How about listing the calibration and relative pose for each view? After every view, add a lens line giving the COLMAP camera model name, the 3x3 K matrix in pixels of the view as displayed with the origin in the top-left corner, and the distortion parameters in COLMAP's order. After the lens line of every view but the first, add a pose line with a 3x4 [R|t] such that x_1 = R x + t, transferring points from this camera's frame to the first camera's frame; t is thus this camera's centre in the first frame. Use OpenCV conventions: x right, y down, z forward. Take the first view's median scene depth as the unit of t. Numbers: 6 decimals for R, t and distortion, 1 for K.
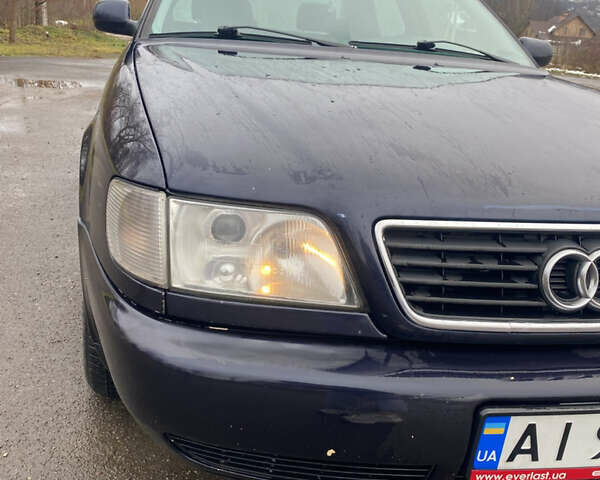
lens RADIAL K [[646.2, 0, 300.0], [0, 646.2, 240.0], [0, 0, 1]] dist [-0.000797, 0.029525]
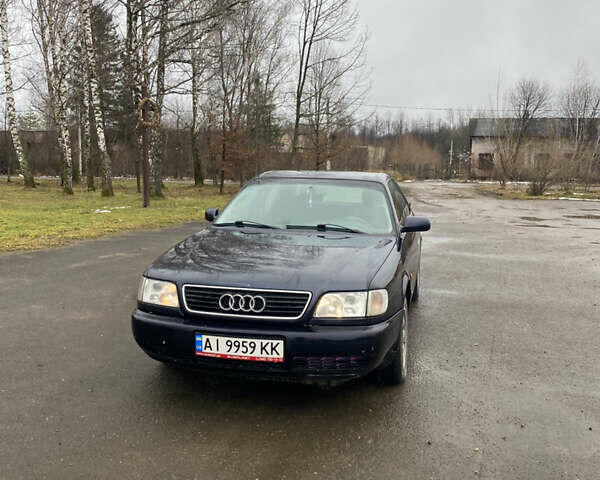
lens RADIAL K [[646.2, 0, 300.0], [0, 646.2, 240.0], [0, 0, 1]] dist [-0.000797, 0.029525]
pose [[0.903160, -0.006641, -0.429253, 2.369788], [-0.085001, 0.977319, -0.193966, 0.393833], [0.420805, 0.211669, 0.882111, -2.132772]]
